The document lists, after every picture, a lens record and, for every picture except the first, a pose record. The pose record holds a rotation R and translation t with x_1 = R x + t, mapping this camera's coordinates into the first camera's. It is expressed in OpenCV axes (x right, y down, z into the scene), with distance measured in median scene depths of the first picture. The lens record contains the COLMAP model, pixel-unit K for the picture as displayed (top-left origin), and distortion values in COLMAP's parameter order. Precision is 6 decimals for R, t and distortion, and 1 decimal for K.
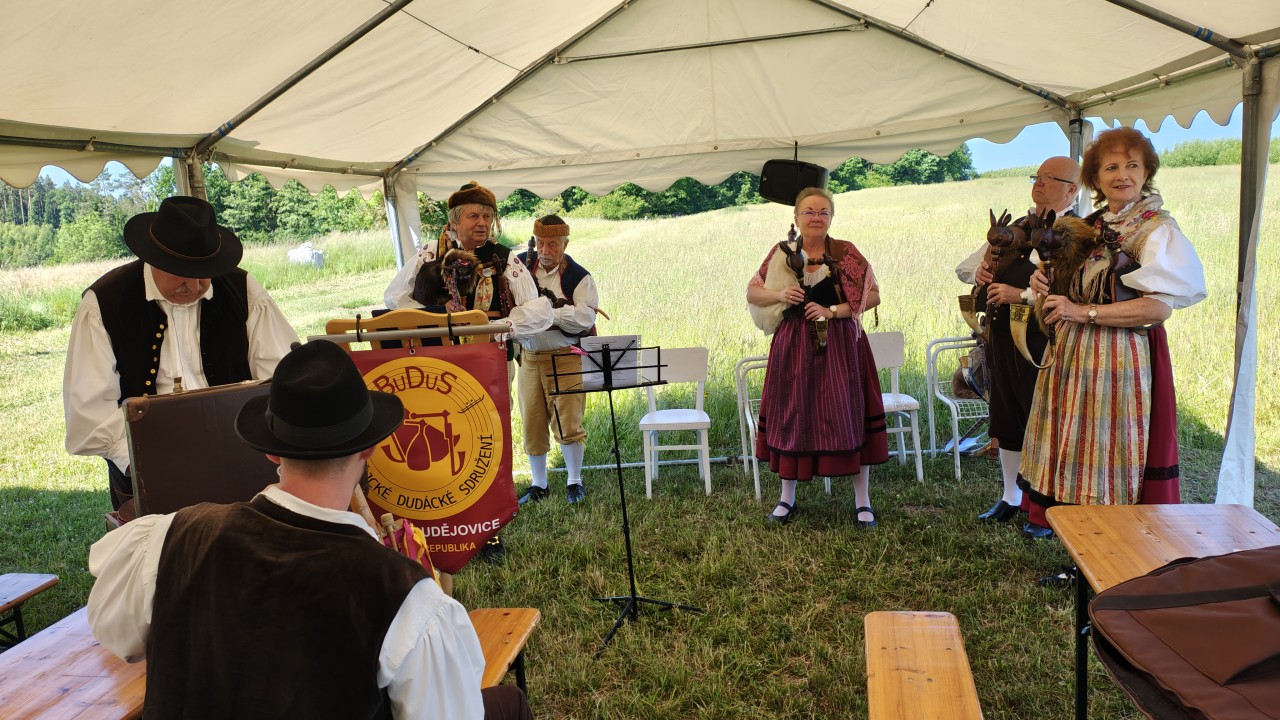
lens RADIAL K [[921.3, 0, 640.0], [0, 921.3, 360.0], [0, 0, 1]] dist [0.001137, -0.021439]
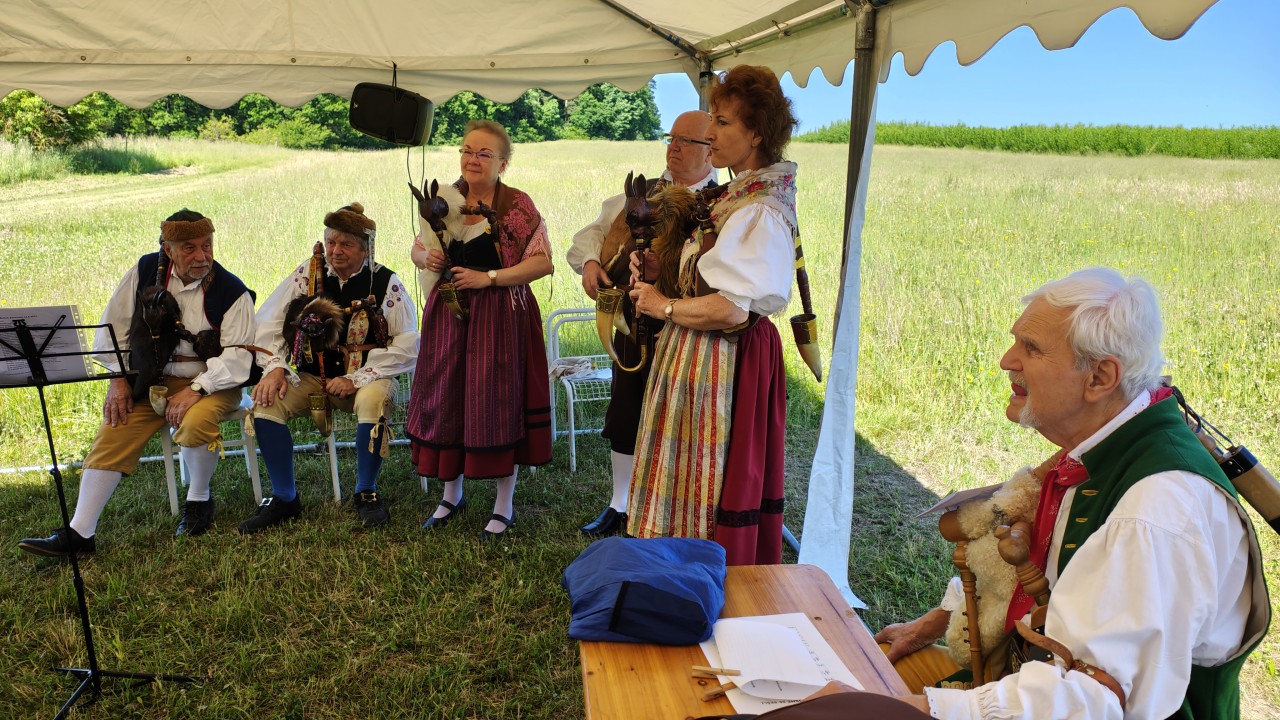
lens RADIAL K [[918.0, 0, 643.2], [0, 918.0, 352.4], [0, 0, 1]] dist [0.070352, -0.135351]
pose [[0.944373, 0.012325, 0.328646, 0.109839], [-0.028663, 0.998580, 0.044913, -0.023543], [-0.327626, -0.051834, 0.943385, 0.136796]]
